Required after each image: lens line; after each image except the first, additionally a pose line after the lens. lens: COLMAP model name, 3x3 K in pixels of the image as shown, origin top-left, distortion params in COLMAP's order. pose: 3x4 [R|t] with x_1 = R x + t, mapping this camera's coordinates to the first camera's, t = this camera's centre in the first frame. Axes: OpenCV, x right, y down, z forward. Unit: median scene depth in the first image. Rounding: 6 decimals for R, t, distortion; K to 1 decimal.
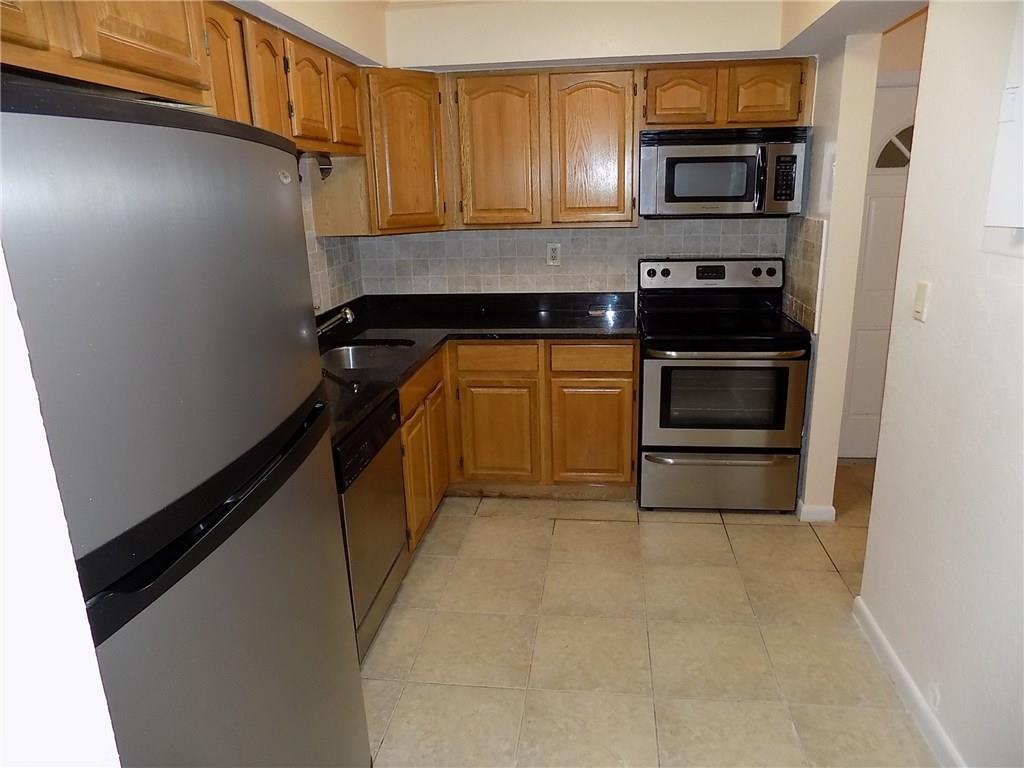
lens RADIAL K [[690.7, 0, 515.0], [0, 690.7, 381.4], [0, 0, 1]] dist [-0.060831, 0.064872]
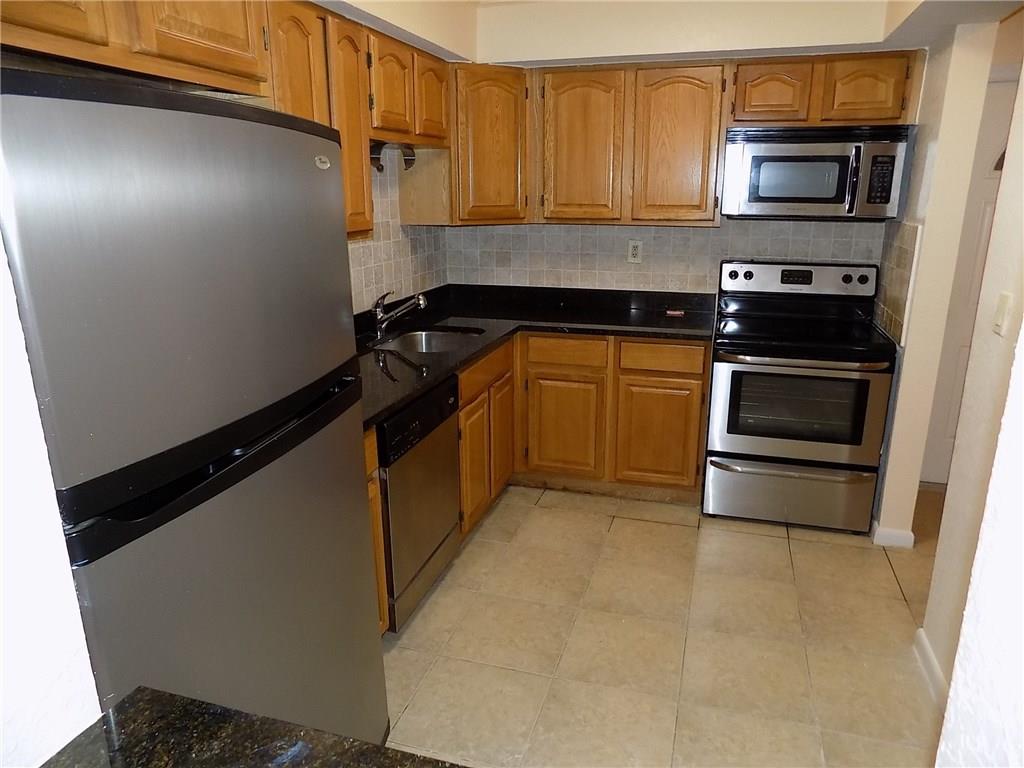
lens RADIAL K [[690.7, 0, 517.0], [0, 690.7, 381.5], [0, 0, 1]] dist [-0.060831, 0.064872]
pose [[0.985674, 0.067659, -0.154497, 0.064924], [-0.067184, 0.997706, 0.008300, 0.006255], [0.154704, 0.002199, 0.987958, -0.005976]]
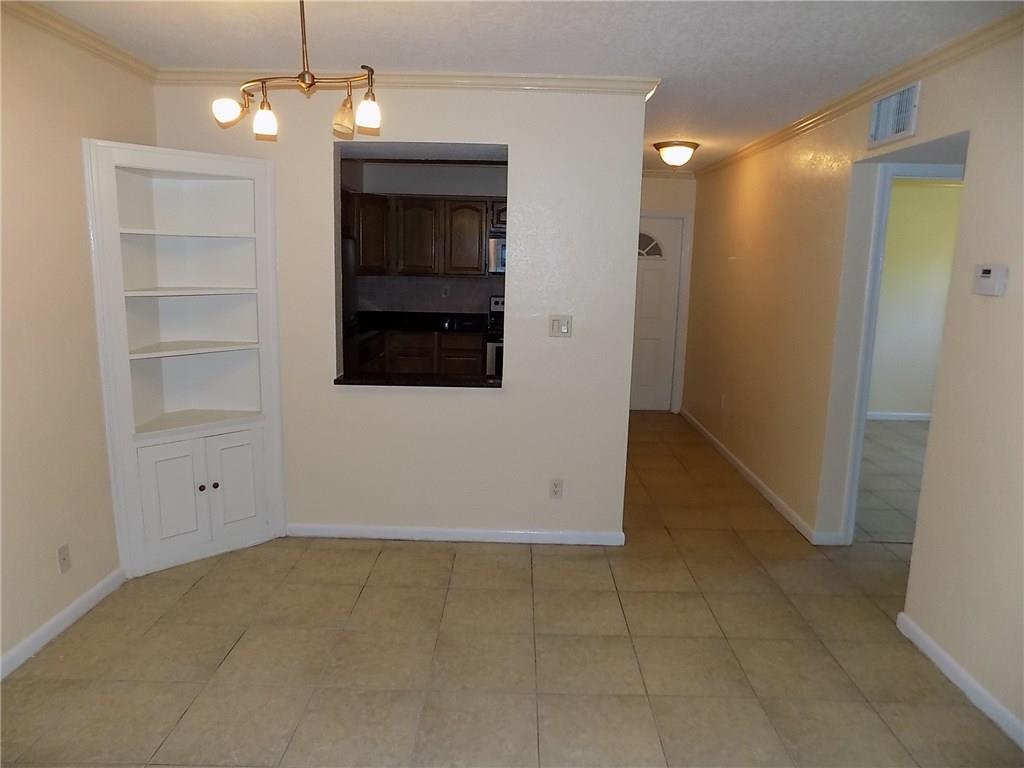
lens RADIAL K [[690.7, 0, 515.0], [0, 690.7, 385.0], [0, 0, 1]] dist [-0.060831, 0.064872]
pose [[0.991353, 0.034512, 0.126604, 0.018312], [-0.022112, 0.994934, -0.098067, 0.287270], [-0.129347, 0.094419, 0.987094, -0.982977]]
